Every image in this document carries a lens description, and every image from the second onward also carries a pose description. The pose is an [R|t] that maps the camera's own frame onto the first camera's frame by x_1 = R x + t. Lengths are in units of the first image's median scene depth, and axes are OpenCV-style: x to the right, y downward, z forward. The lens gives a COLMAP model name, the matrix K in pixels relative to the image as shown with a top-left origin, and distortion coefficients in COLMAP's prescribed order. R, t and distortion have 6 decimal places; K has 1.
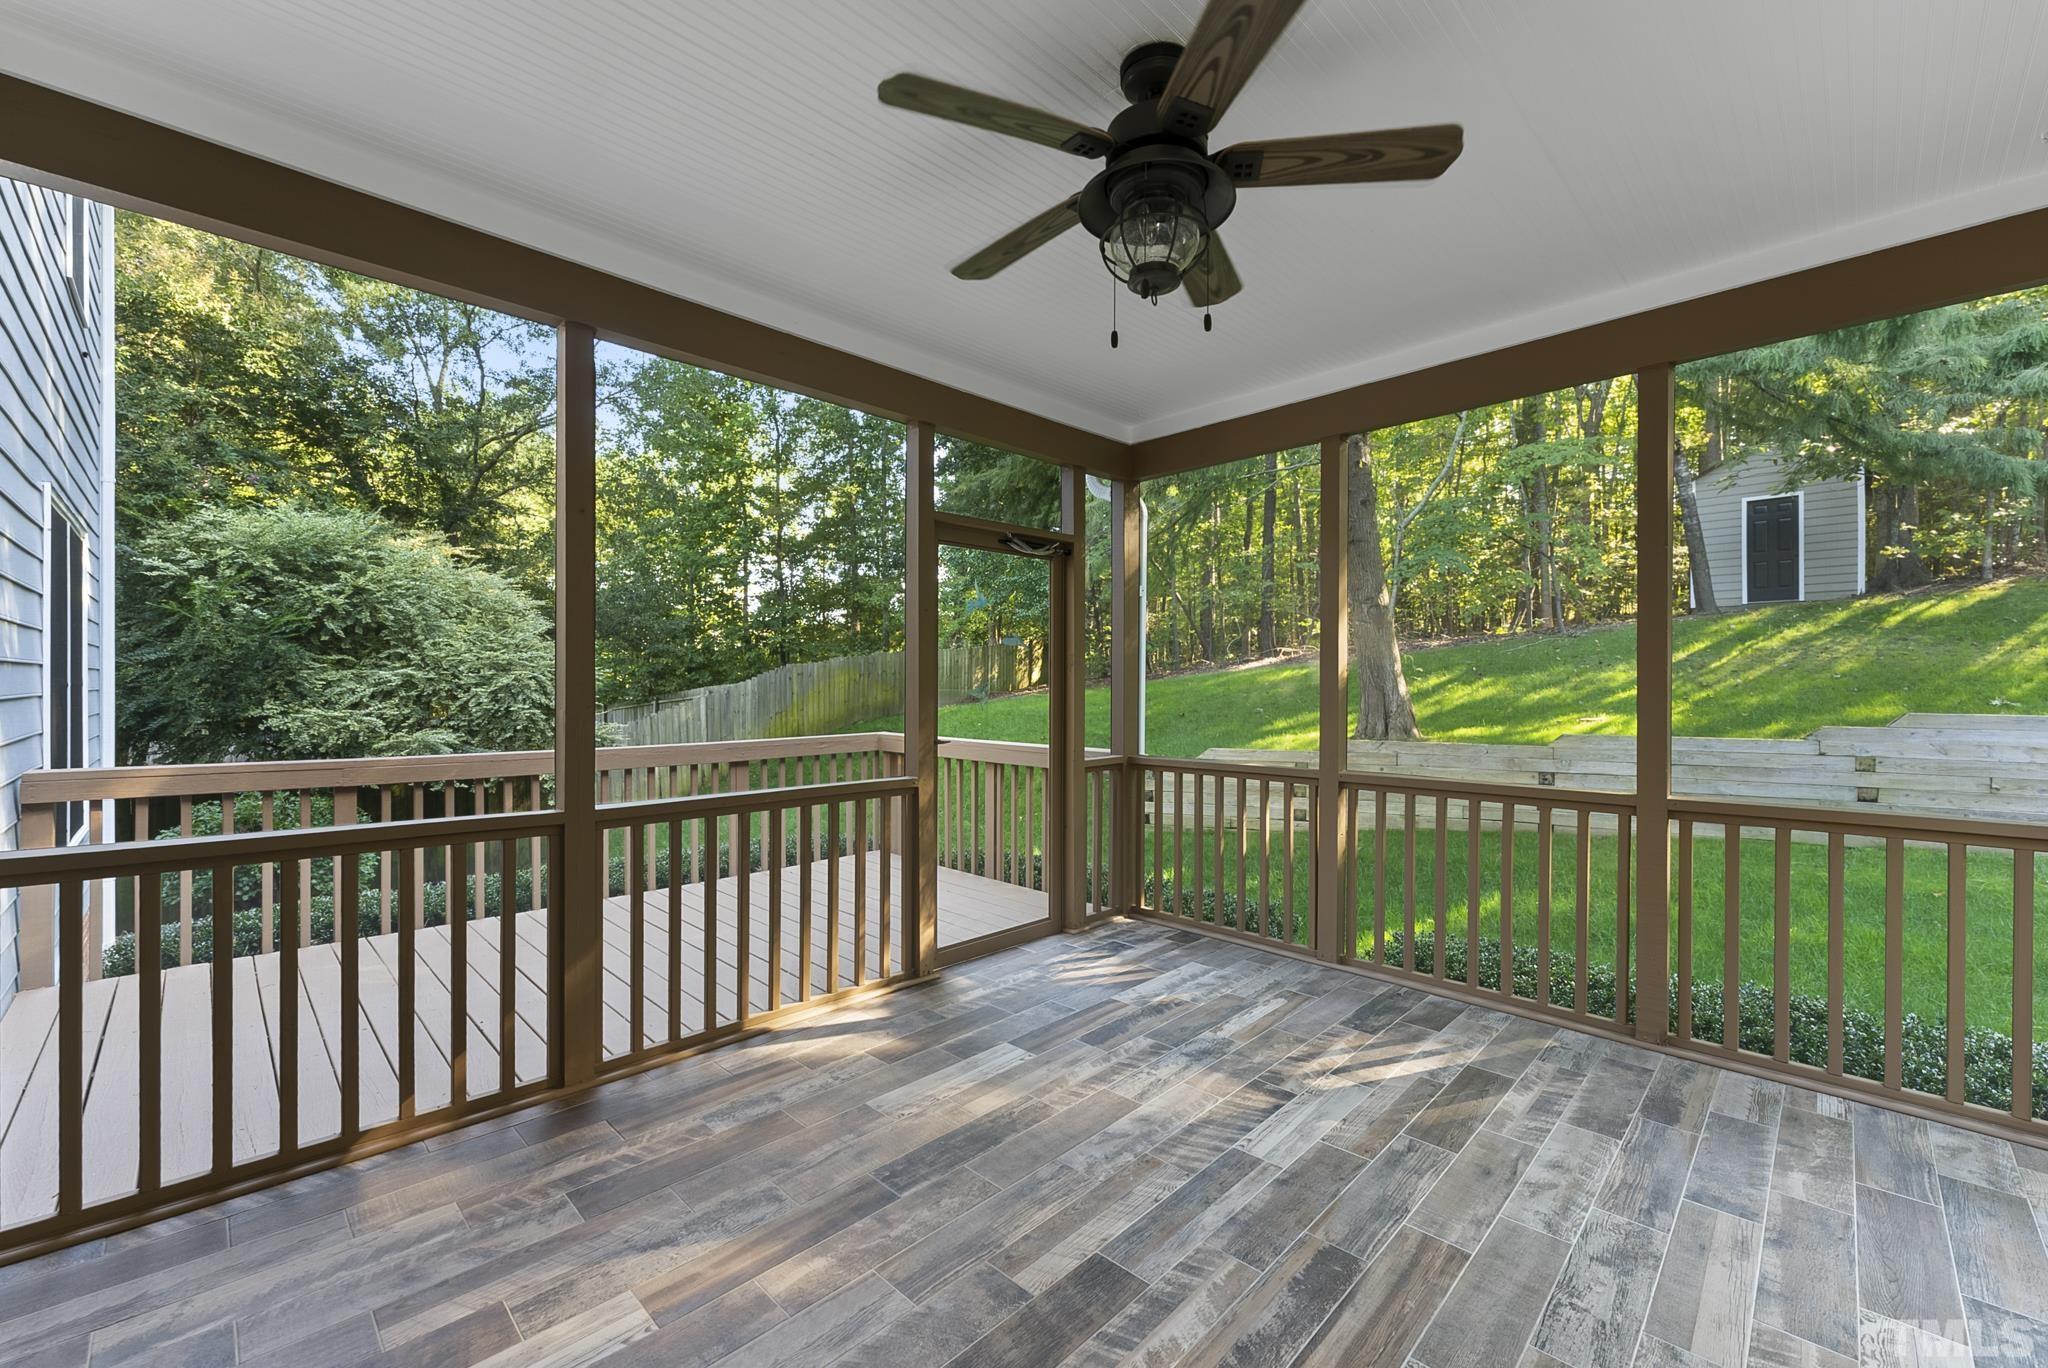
lens RADIAL K [[832.1, 0, 1021.2], [0, 832.1, 687.3], [0, 0, 1]] dist [0.002364, 0.000098]
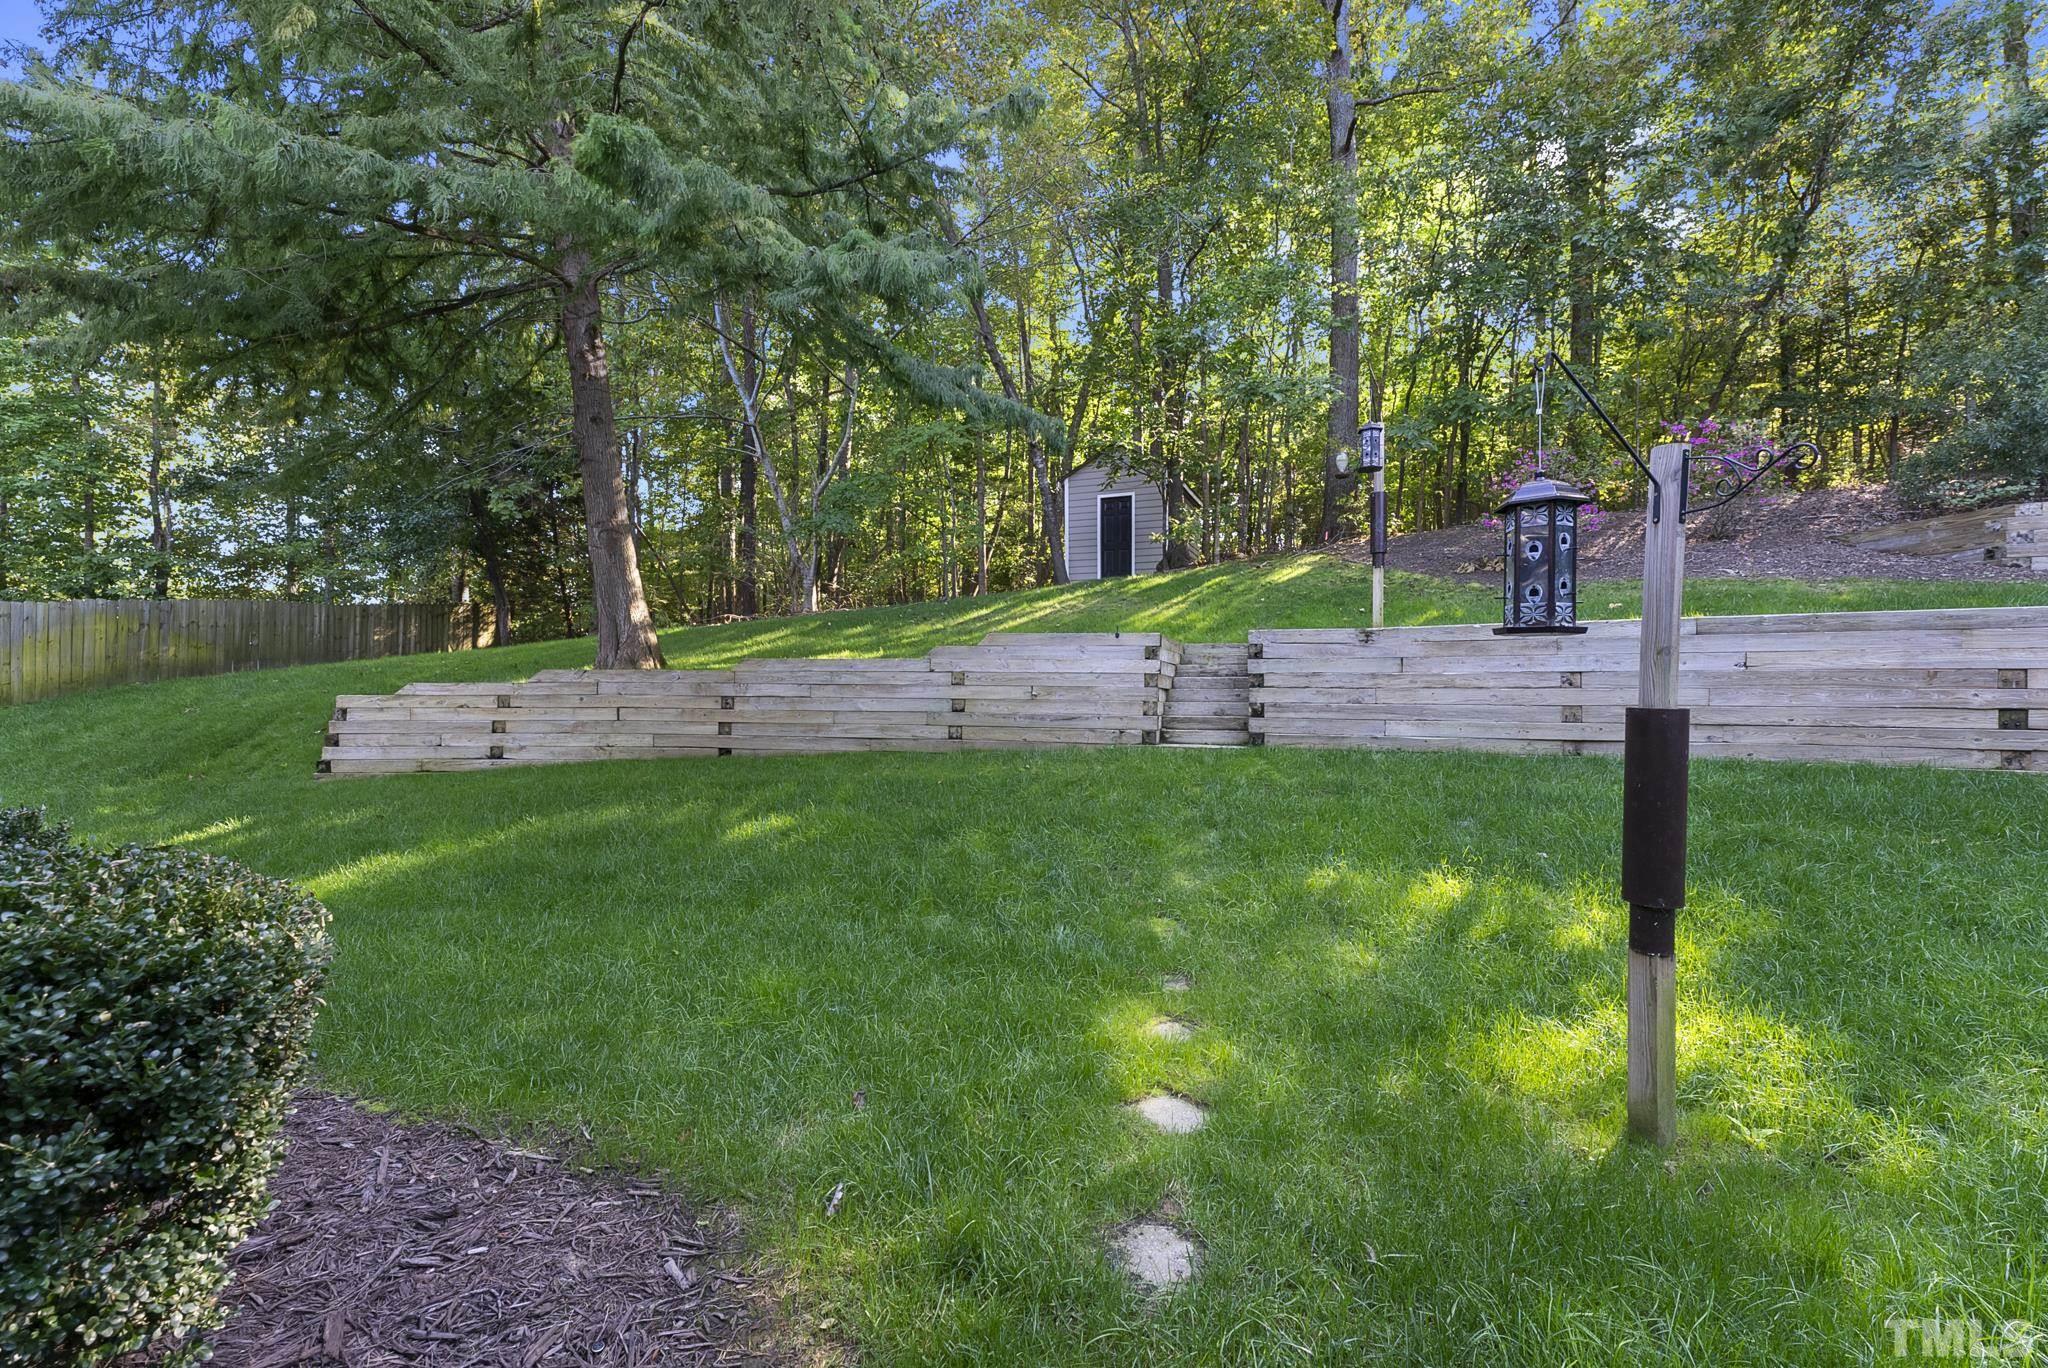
lens RADIAL K [[814.6, 0, 1020.6], [0, 814.6, 683.6], [0, 0, 1]] dist [0.000605, -0.001762]
pose [[0.923420, 0.007995, 0.383707, 1.333478], [-0.004872, 0.999947, -0.009109, 0.215815], [-0.383759, 0.006542, 0.923410, -0.080296]]
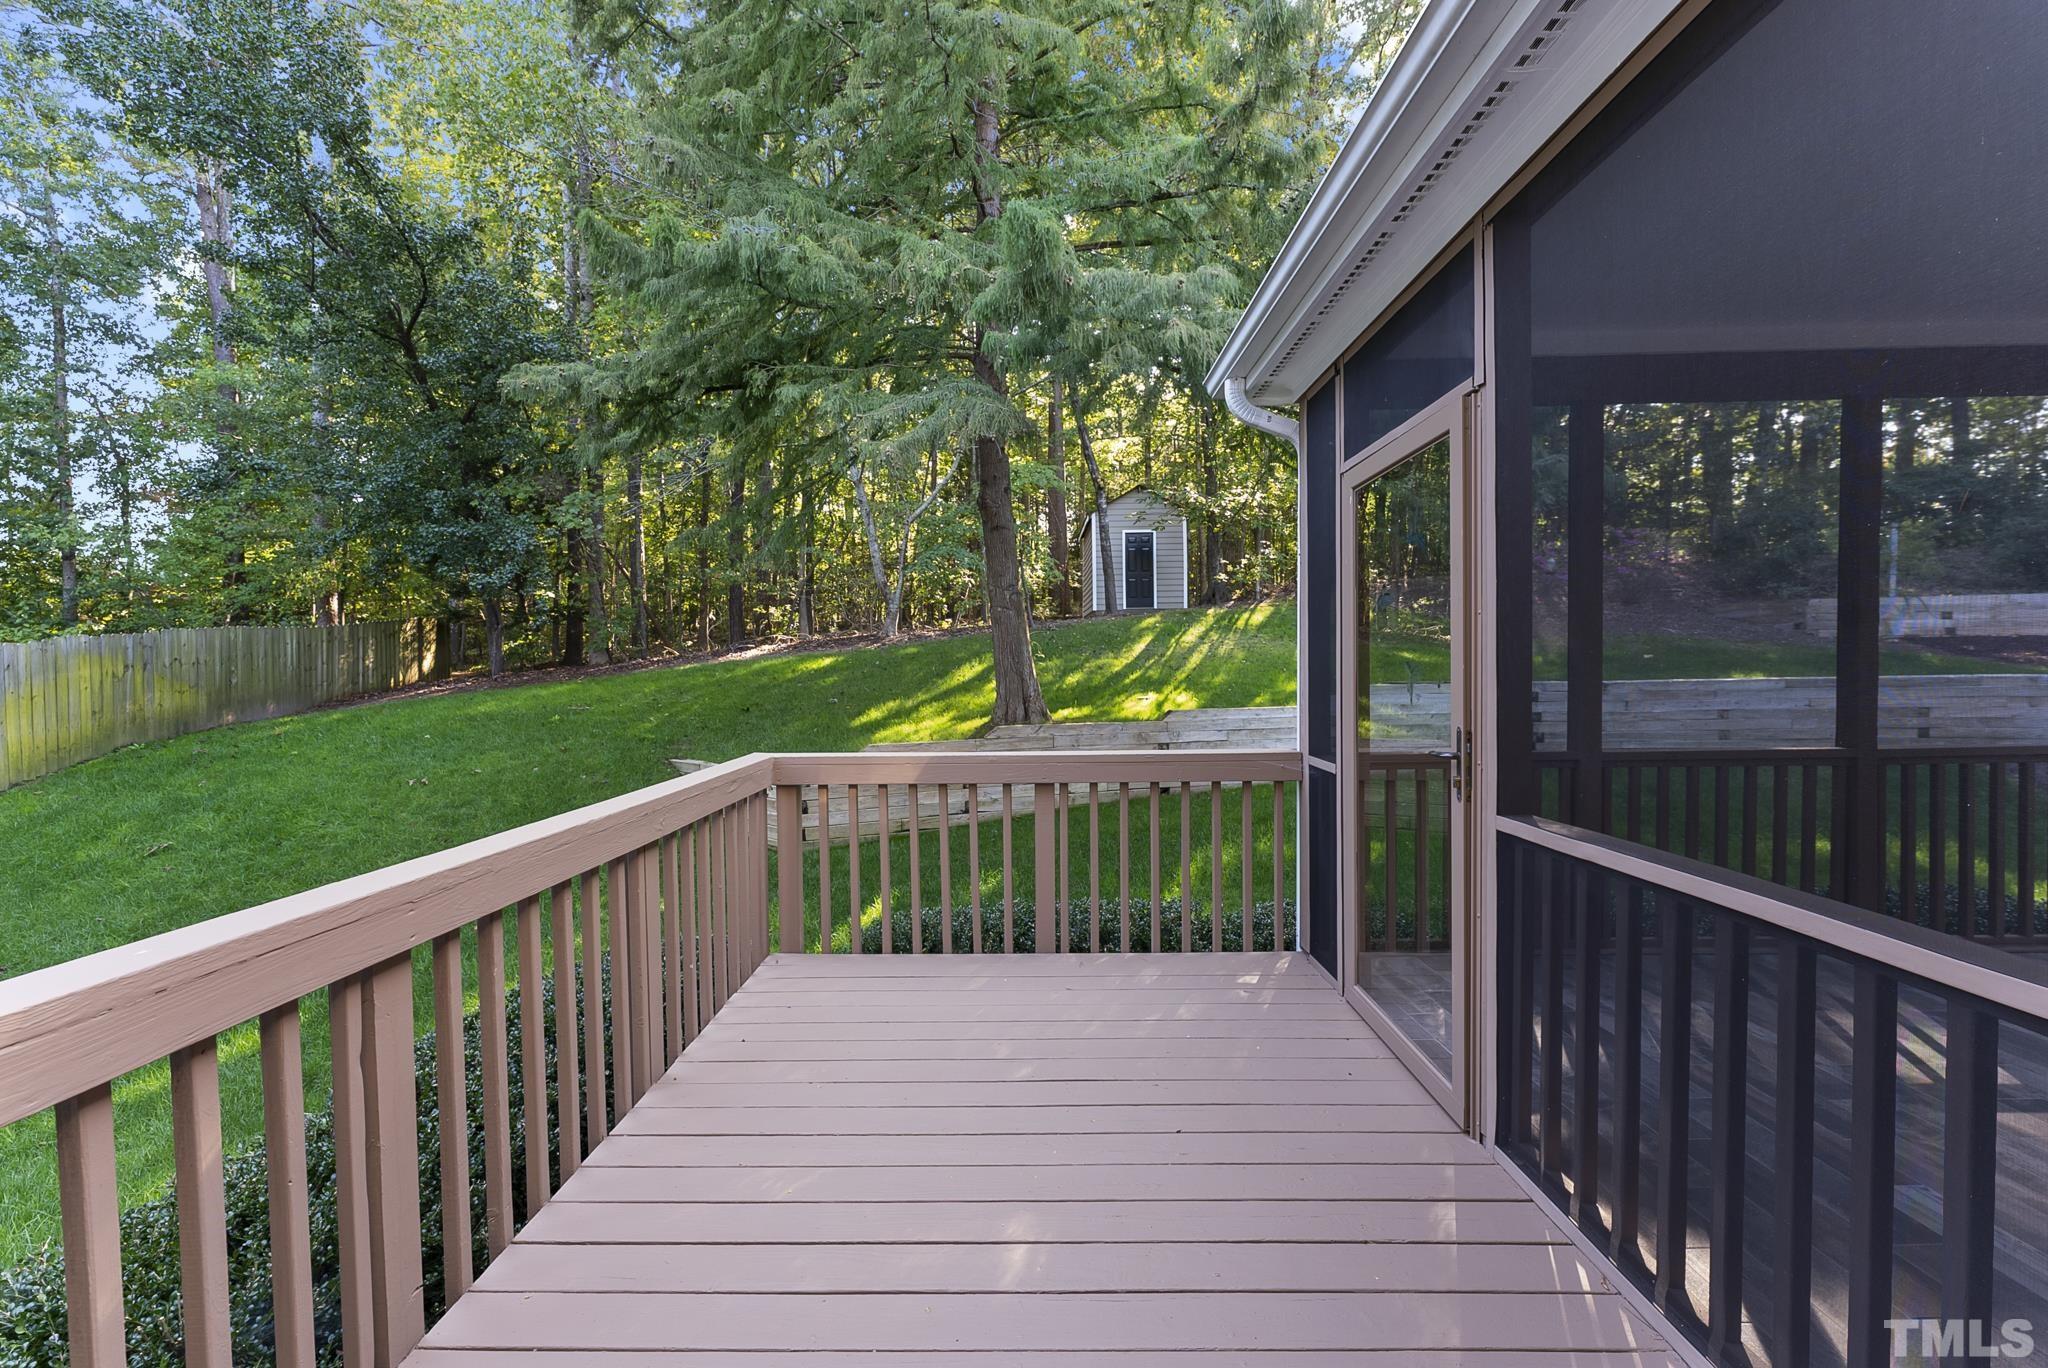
lens RADIAL K [[814.6, 0, 1020.6], [0, 814.6, 683.6], [0, 0, 1]] dist [0.000605, -0.001762]
pose [[0.714863, -0.020054, 0.698977, -0.709481], [0.015354, 0.999798, 0.012981, 0.001073], [-0.699096, 0.001453, 0.715027, 0.744720]]
